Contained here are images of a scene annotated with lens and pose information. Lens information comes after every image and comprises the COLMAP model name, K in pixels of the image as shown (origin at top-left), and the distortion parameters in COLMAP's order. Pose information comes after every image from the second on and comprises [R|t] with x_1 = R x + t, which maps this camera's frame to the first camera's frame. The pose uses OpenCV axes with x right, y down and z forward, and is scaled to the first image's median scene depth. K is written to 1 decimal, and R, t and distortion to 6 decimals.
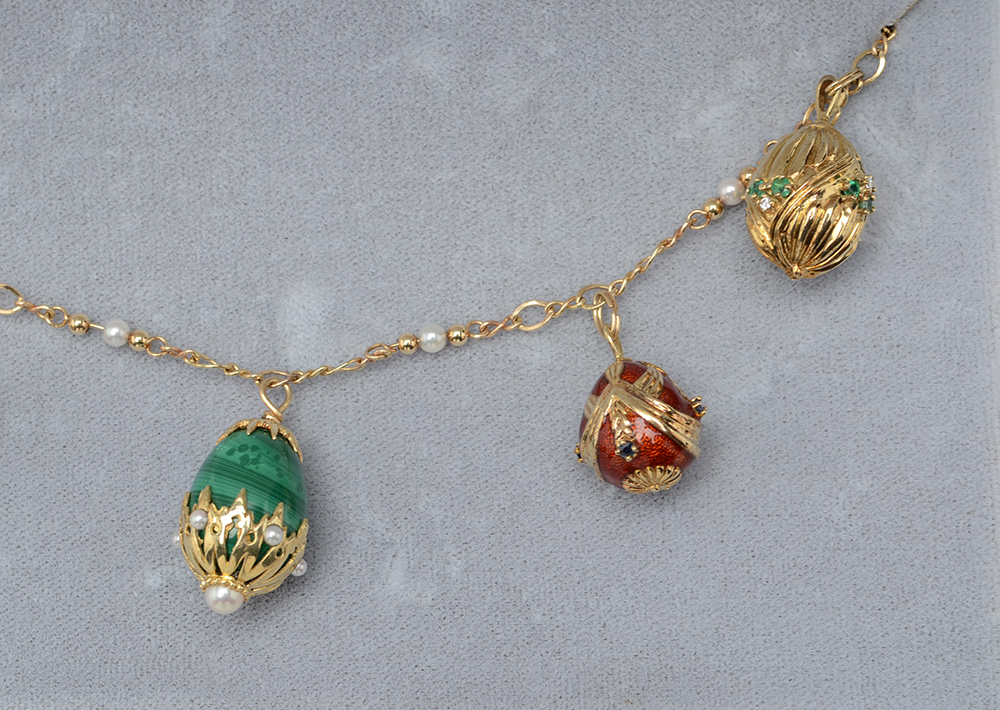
lens RADIAL K [[2469.4, 0, 523.2], [0, 2469.4, 364.3], [0, 0, 1]] dist [0.026618, 0.000000]
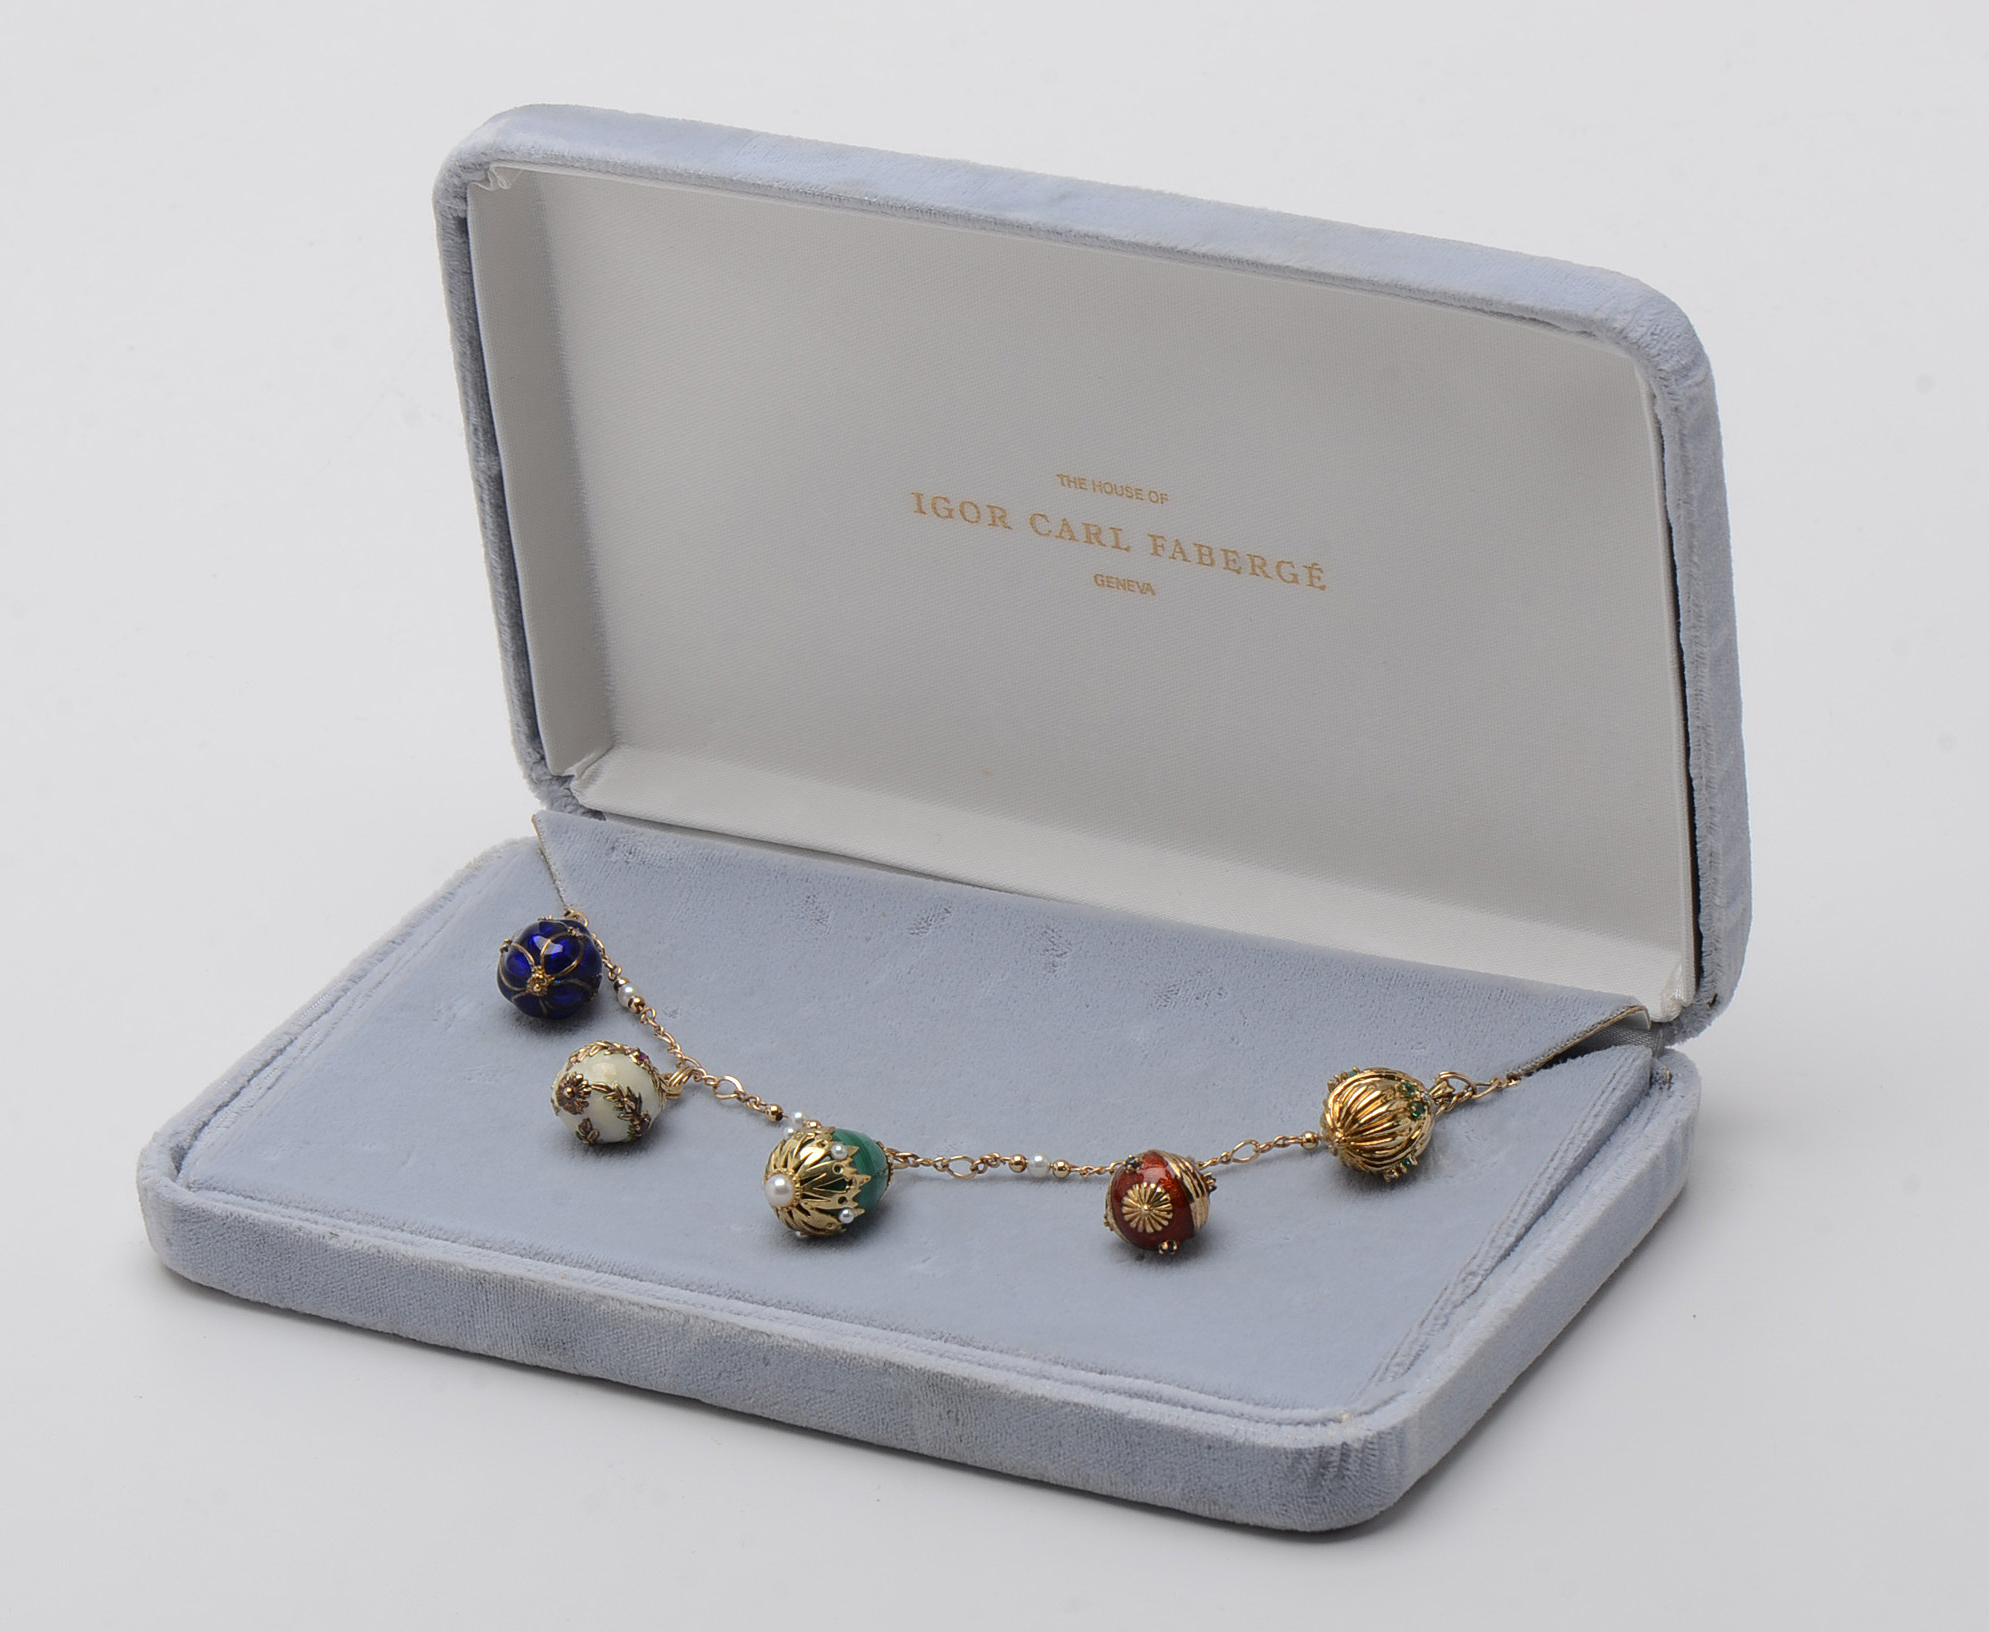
lens RADIAL K [[9761.8, 0, 998.3], [0, 9761.8, 816.2], [0, 0, 1]] dist [-0.067718, 0.000000]
pose [[0.894057, 0.131890, -0.428096, 1.863550], [-0.421841, 0.569404, -0.705570, 3.102602], [0.150702, 0.811409, 0.564716, -1.696005]]
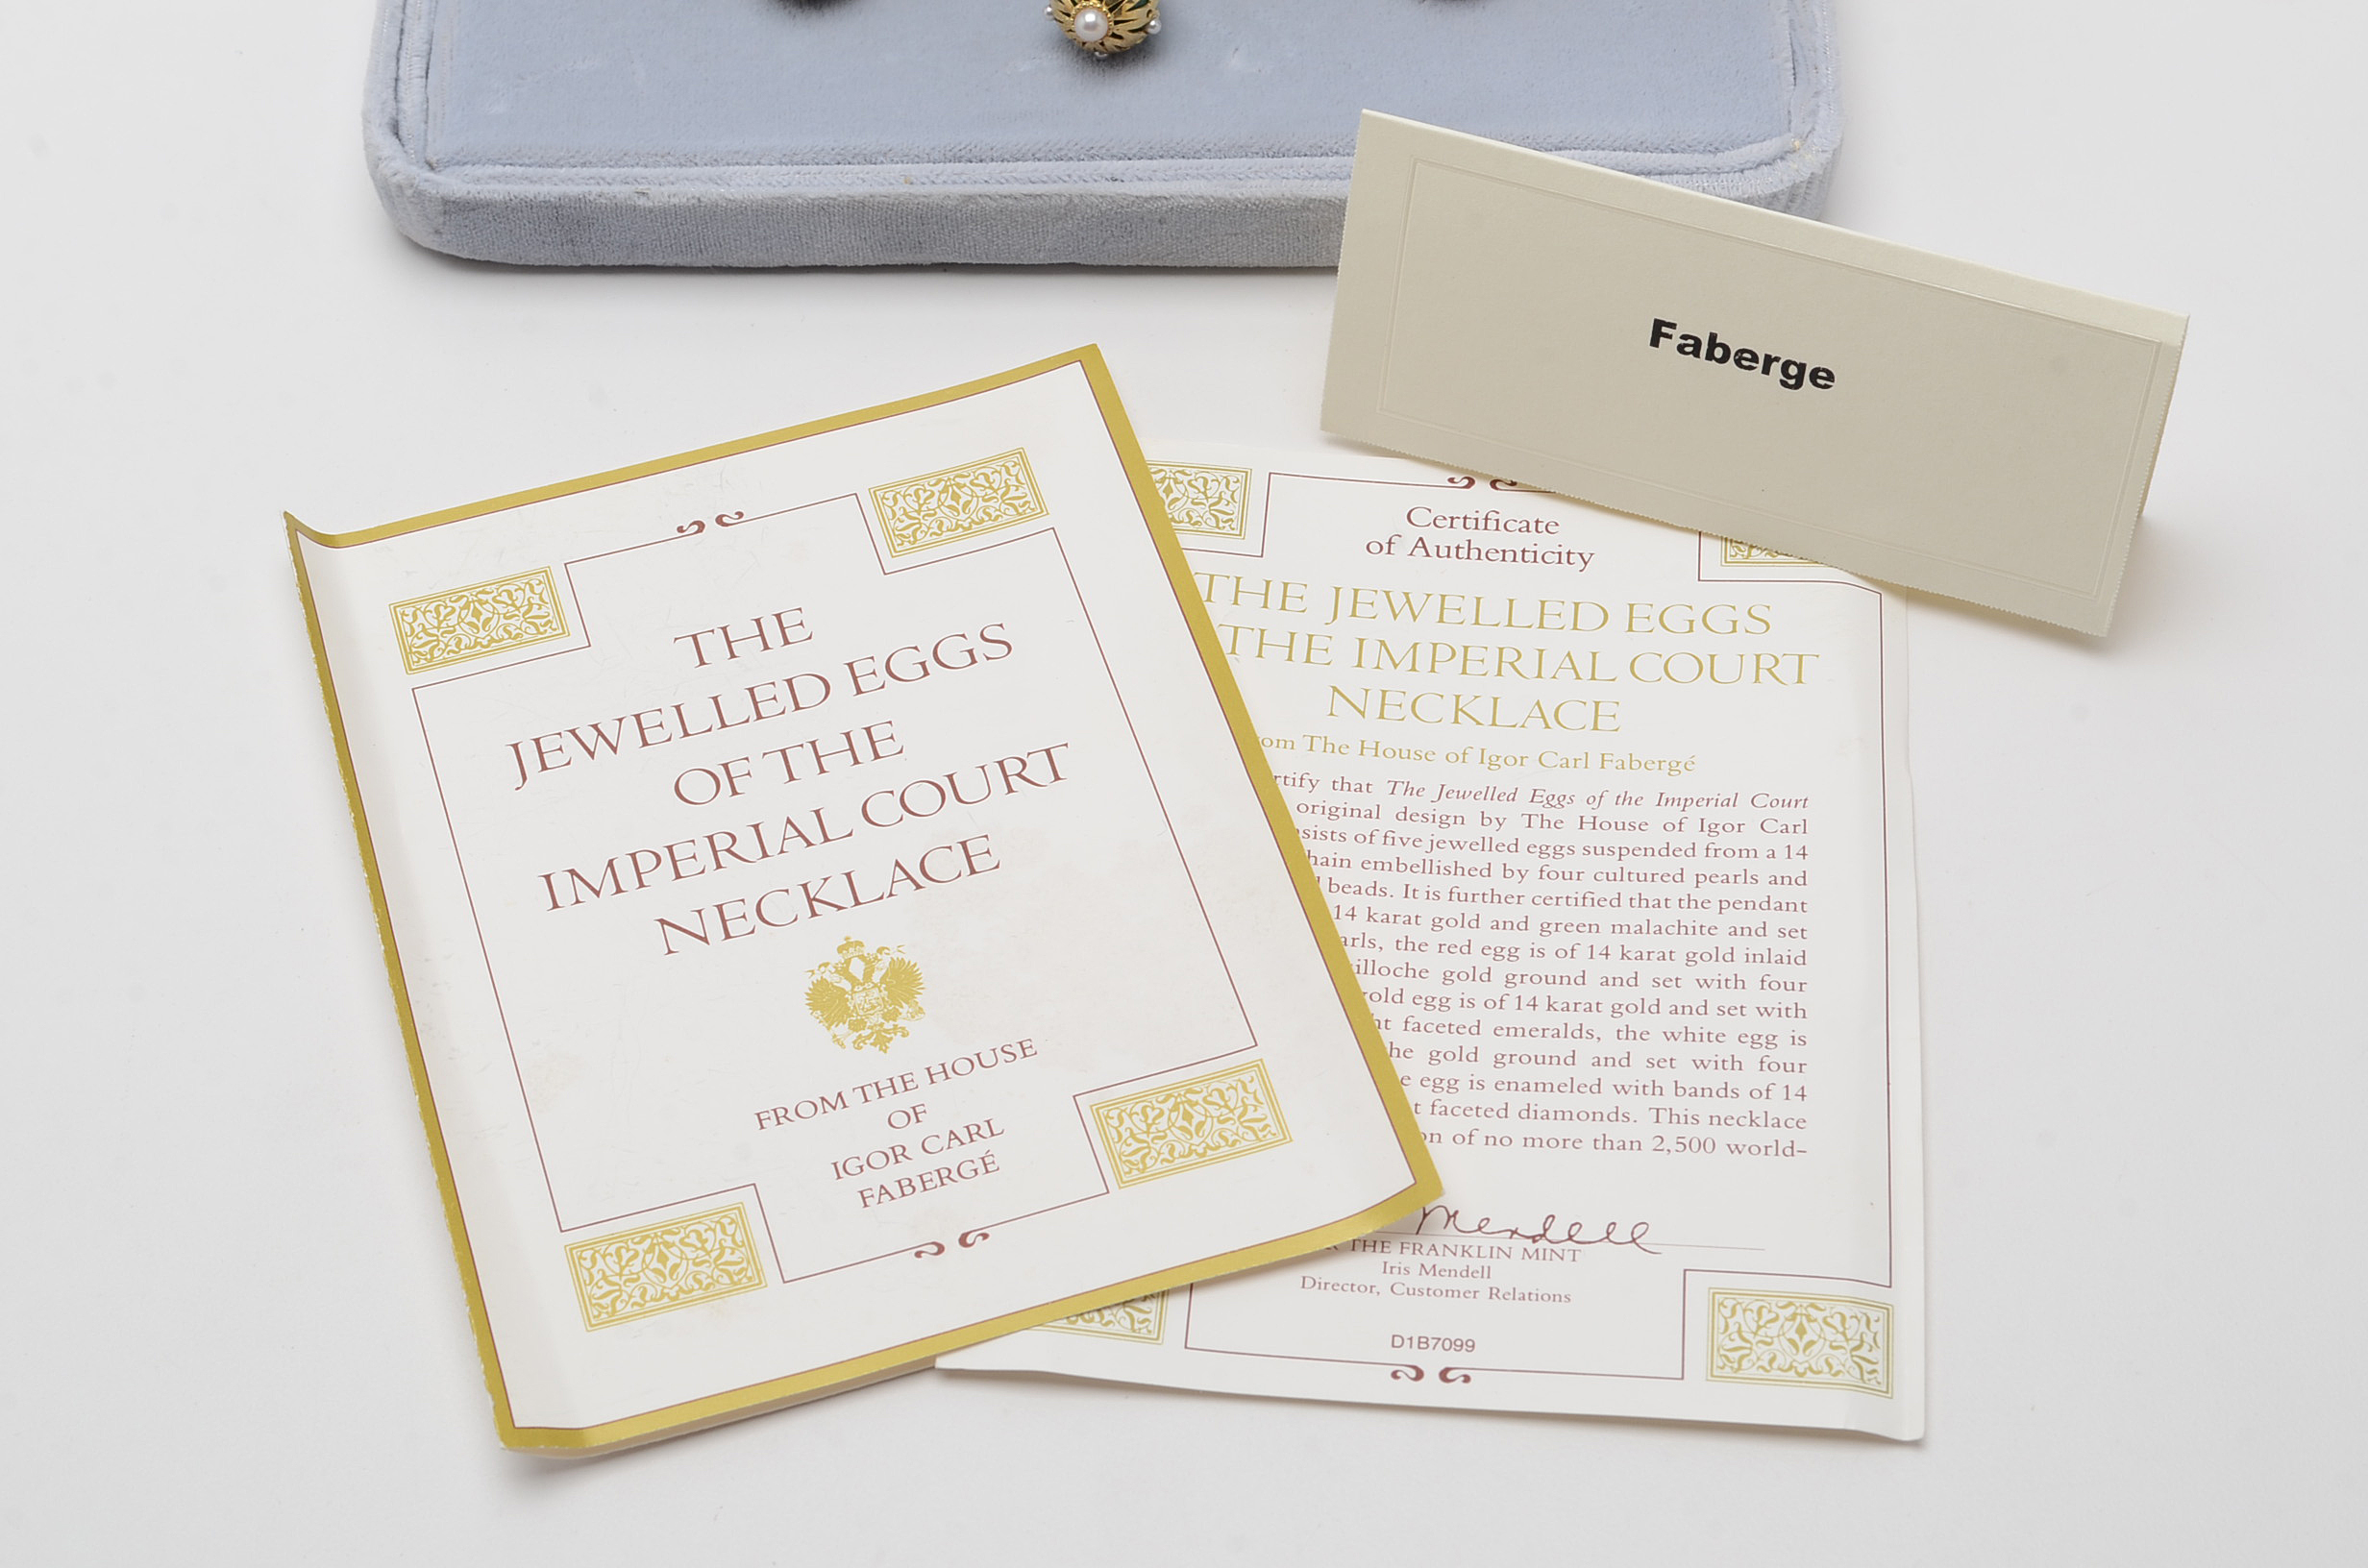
lens RADIAL K [[4555.4, 0, 1165.7], [0, 4555.4, 779.3], [0, 0, 1]] dist [0.016570, 0.000000]
pose [[0.998809, -0.035916, -0.033029, -0.027612], [0.016642, 0.887064, -0.461346, 1.314520], [0.045868, 0.460247, 0.886605, -0.680788]]
